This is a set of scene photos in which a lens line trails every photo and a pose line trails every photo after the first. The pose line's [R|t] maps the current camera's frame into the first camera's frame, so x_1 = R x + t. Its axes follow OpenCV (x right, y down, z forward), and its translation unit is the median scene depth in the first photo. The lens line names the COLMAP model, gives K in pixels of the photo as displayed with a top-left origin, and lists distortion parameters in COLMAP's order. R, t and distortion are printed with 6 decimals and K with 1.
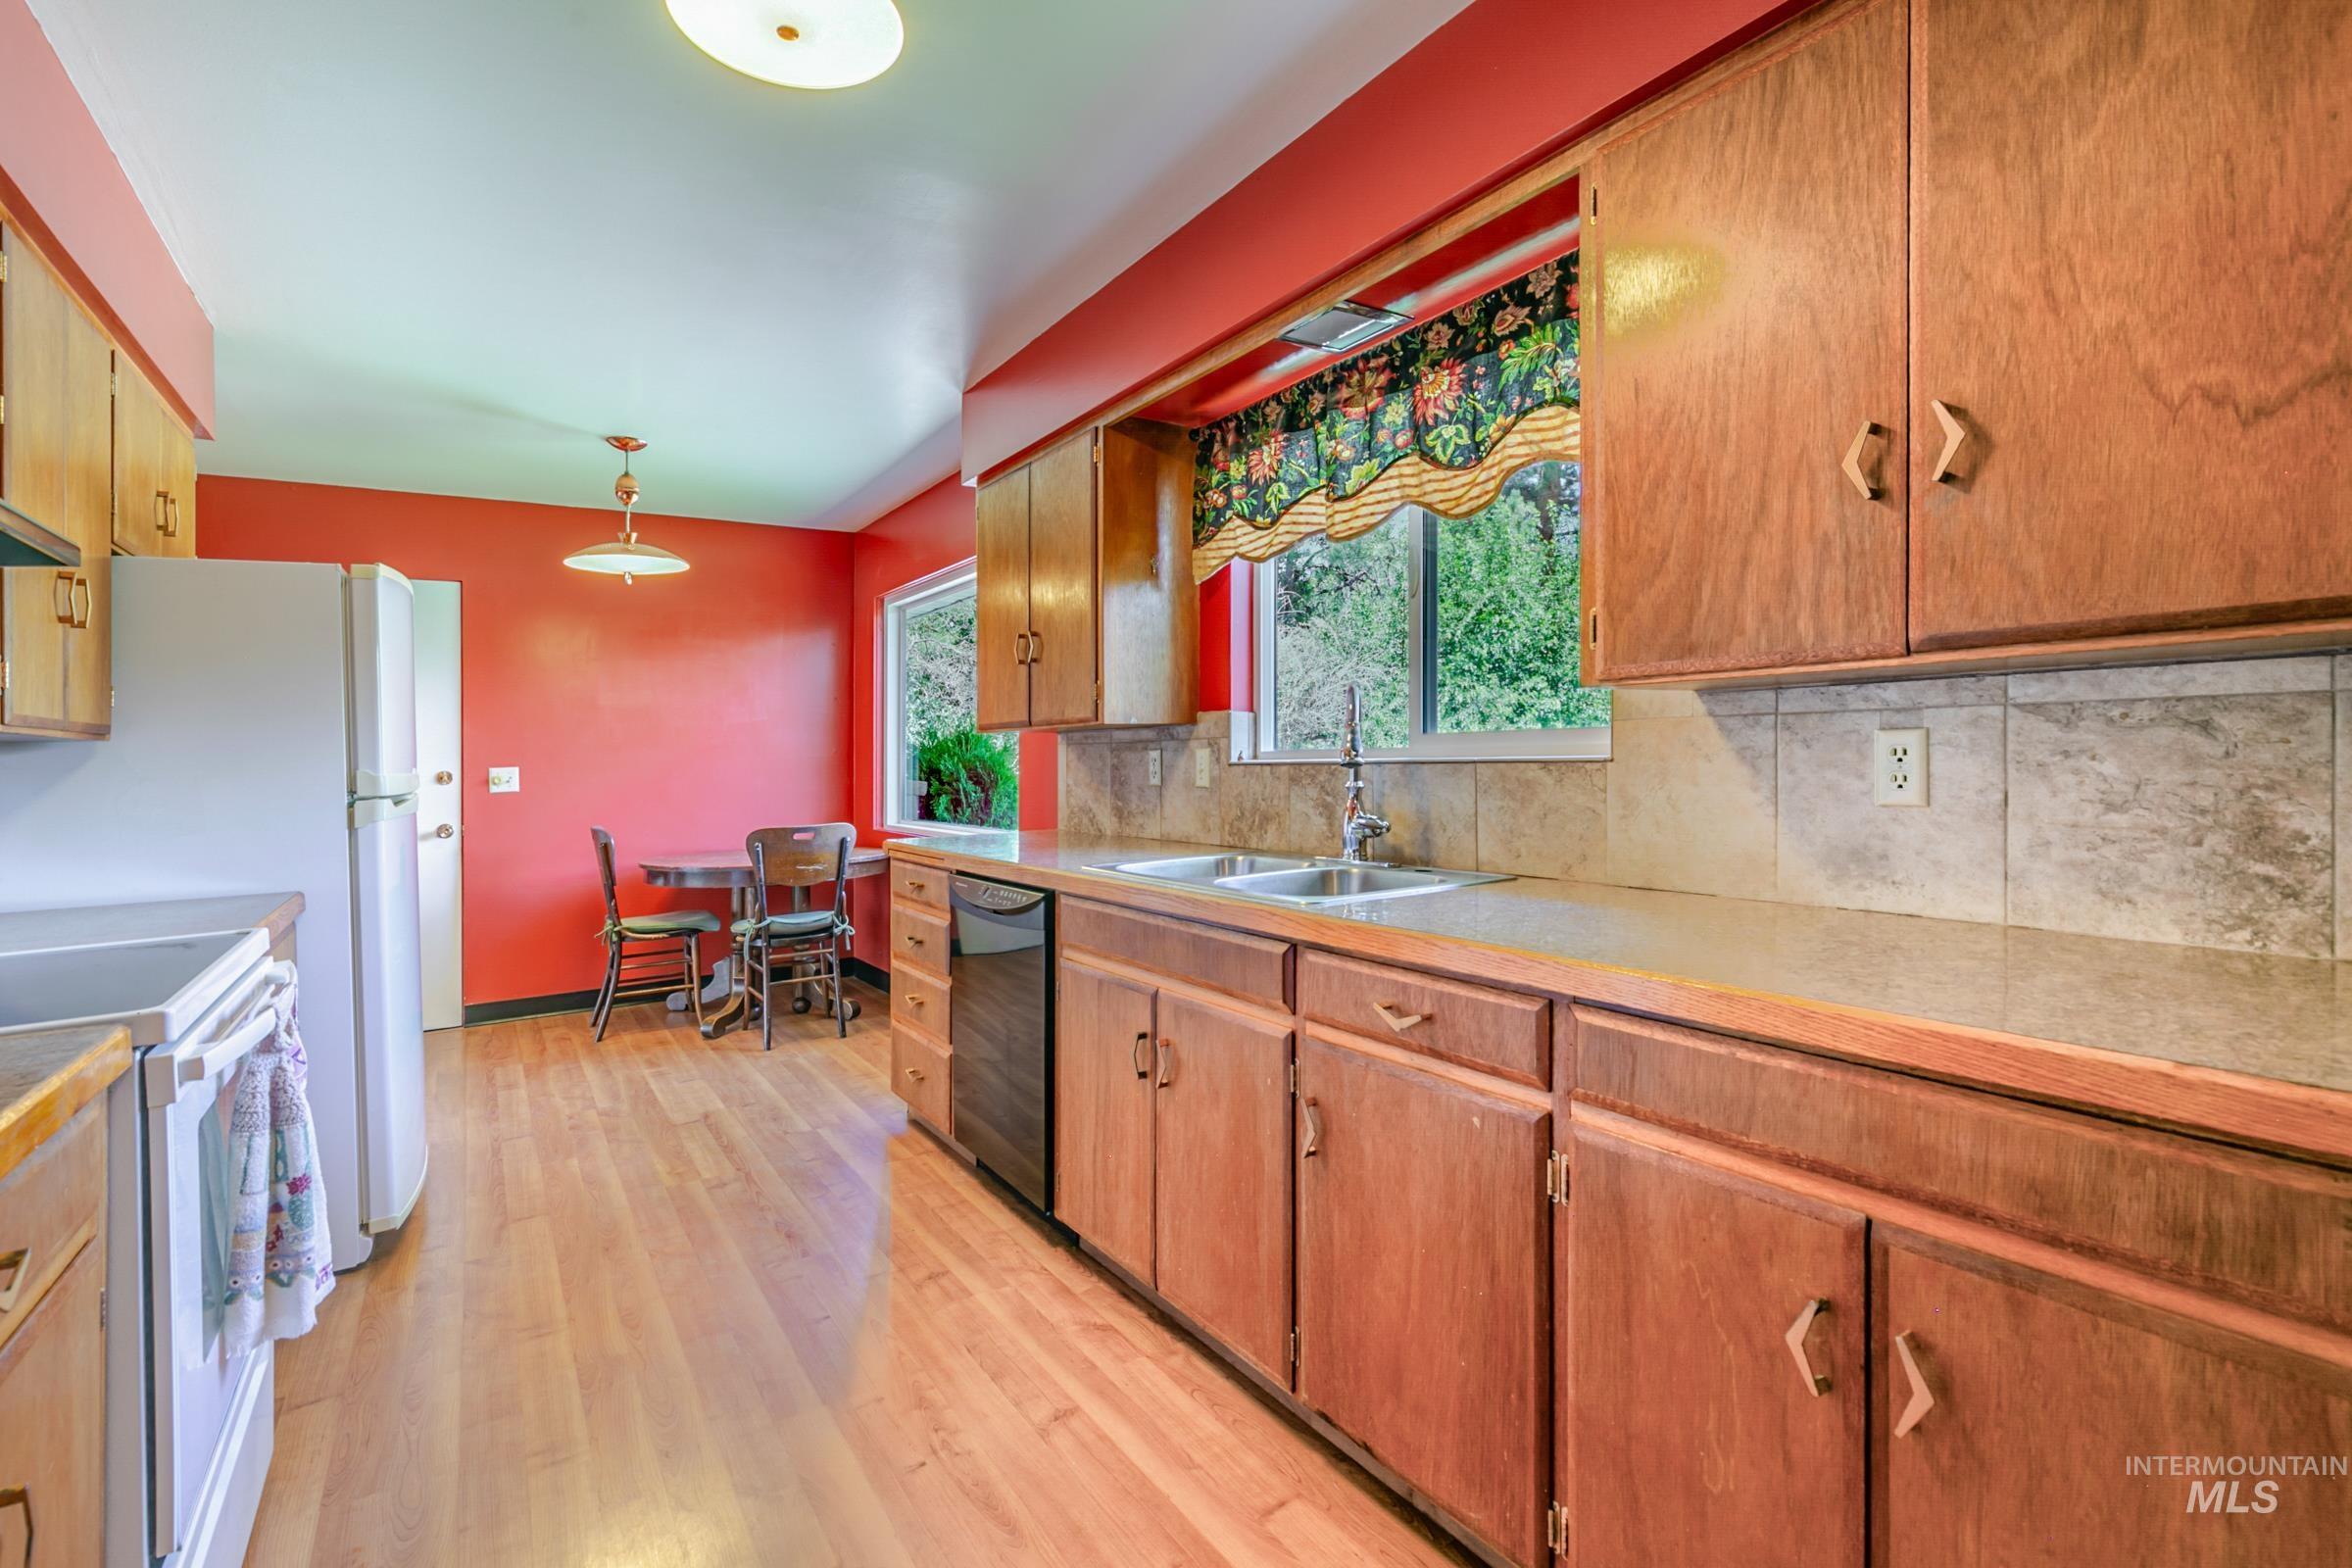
lens RADIAL K [[1080.4, 0, 1157.0], [0, 1080.4, 779.5], [0, 0, 1]] dist [0.008741, -0.000993]
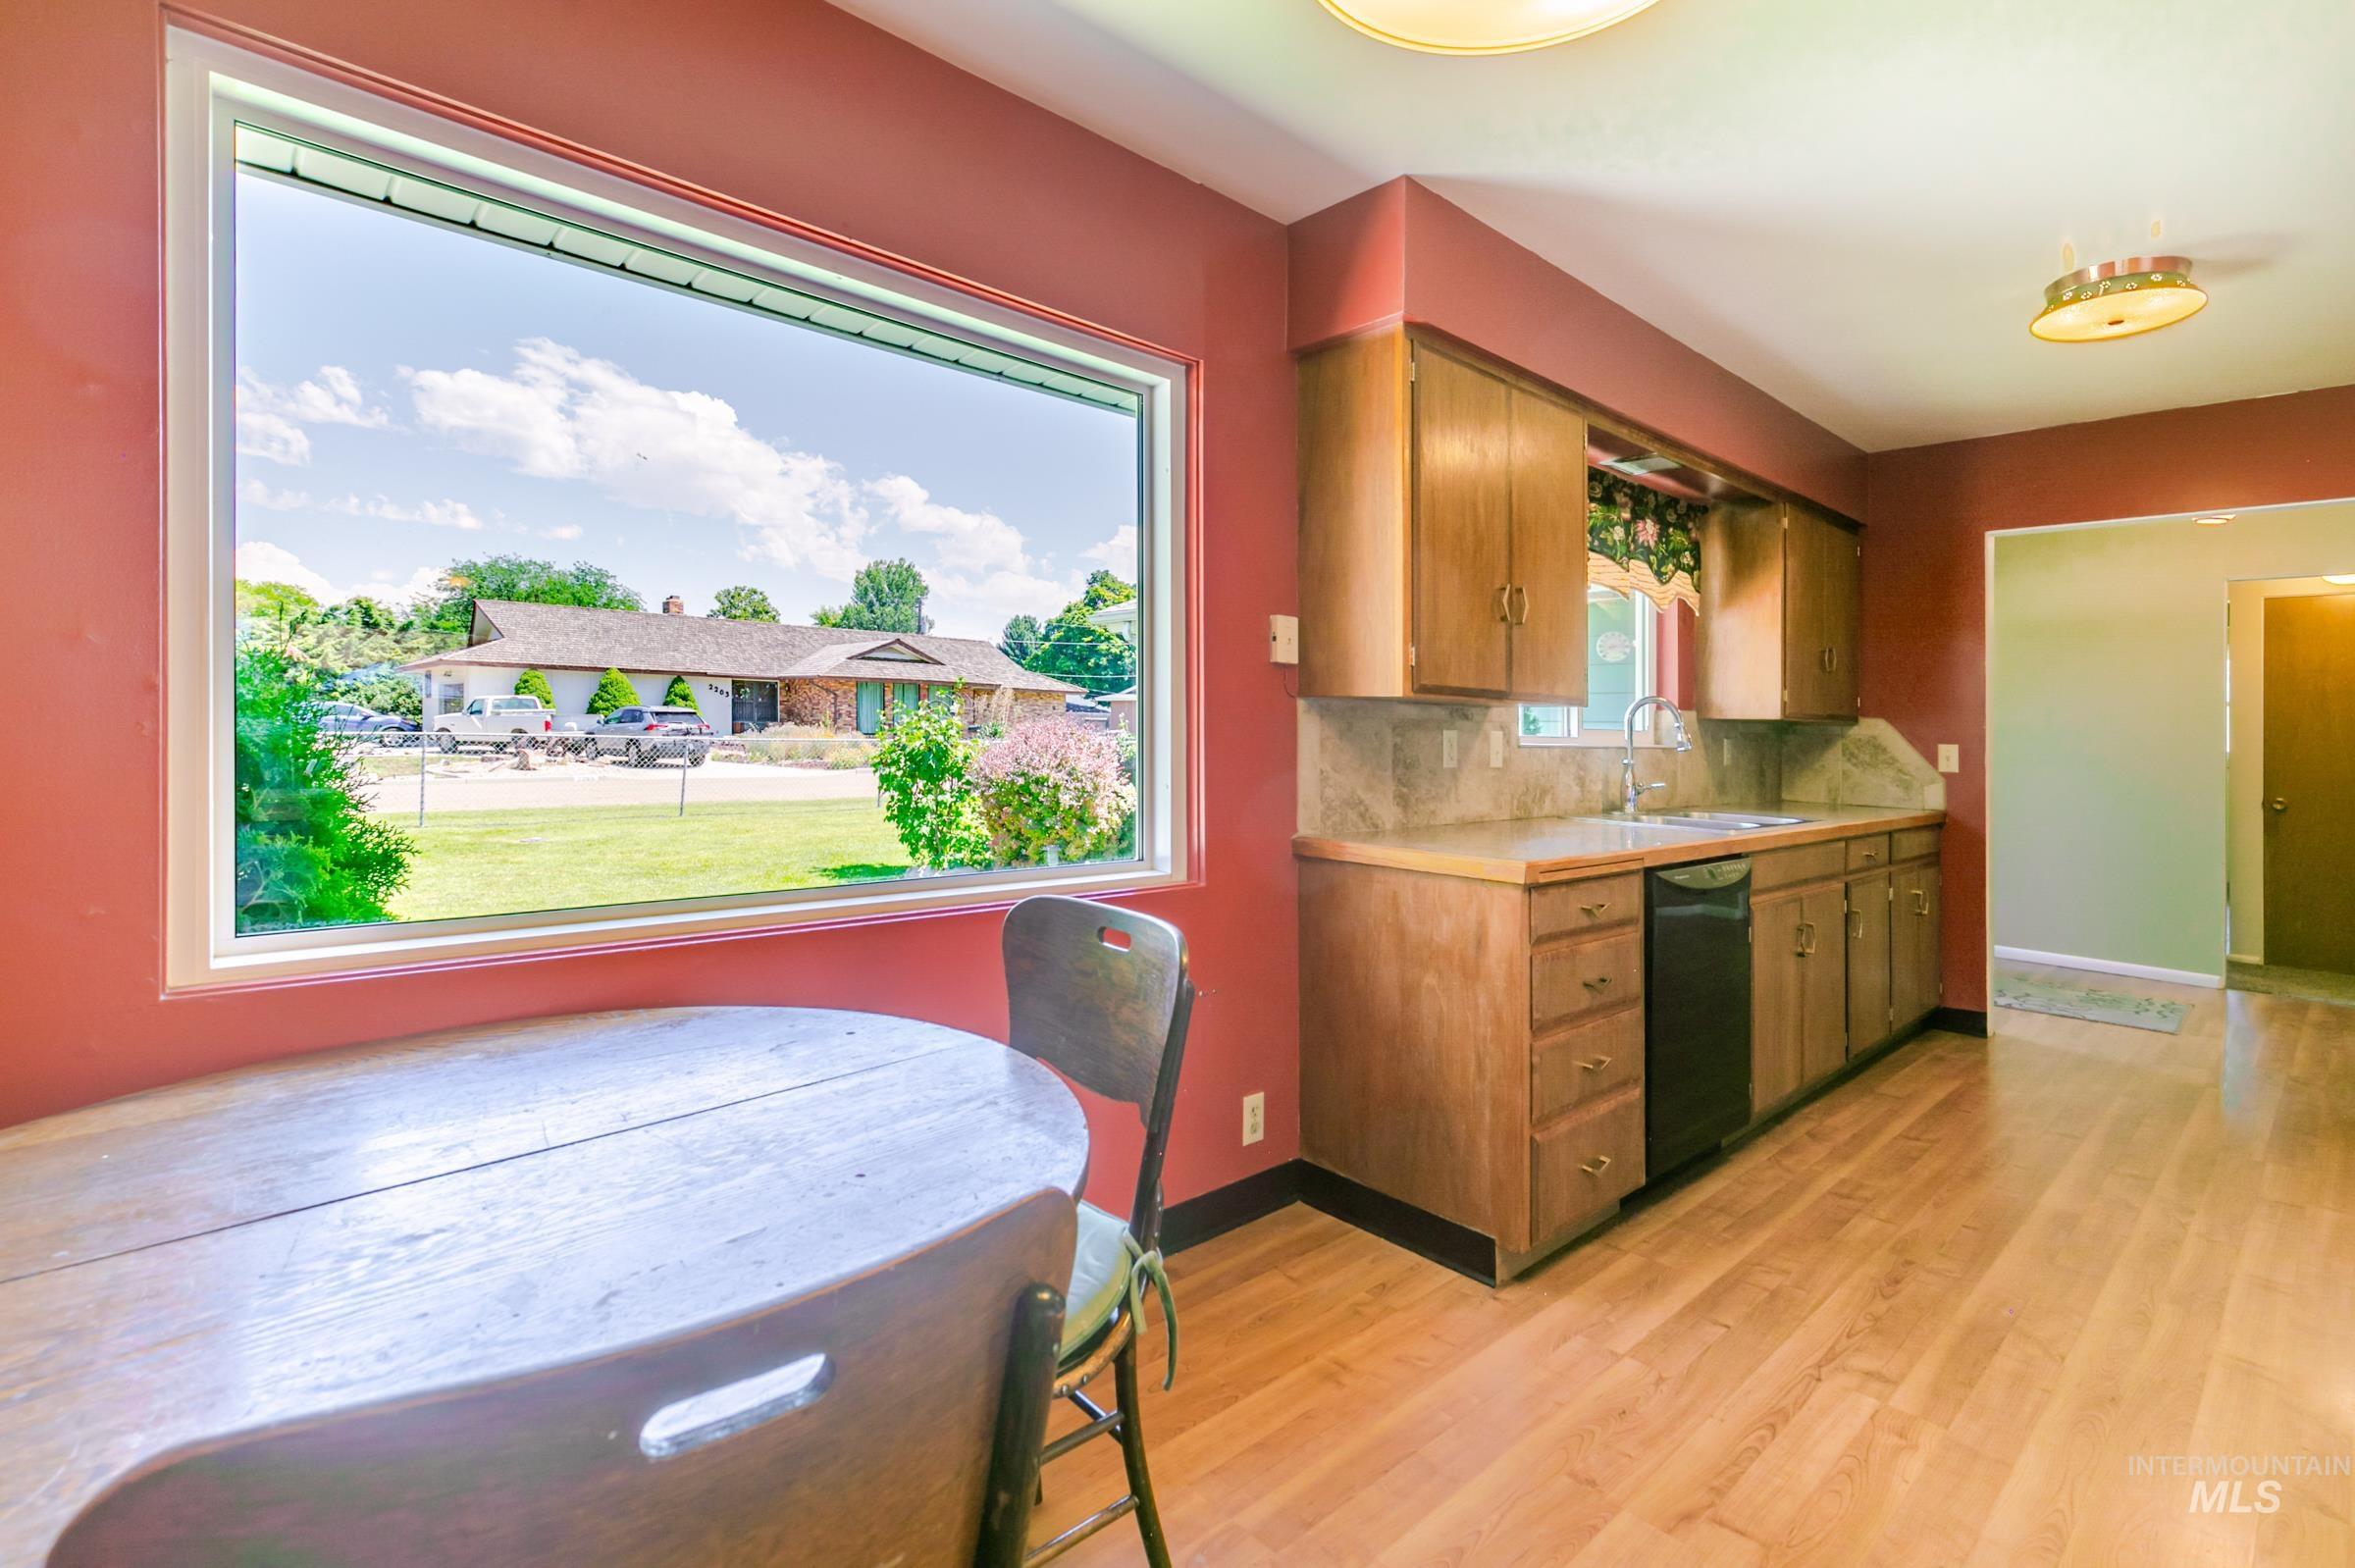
lens RADIAL K [[1081.8, 0, 1201.7], [0, 1081.8, 740.5], [0, 0, 1]] dist [0.008741, -0.000993]
pose [[-0.185314, 0.006825, 0.982656, -1.125734], [0.001227, 0.999977, -0.006714, -0.015486], [-0.982679, -0.000039, -0.185318, 1.746184]]
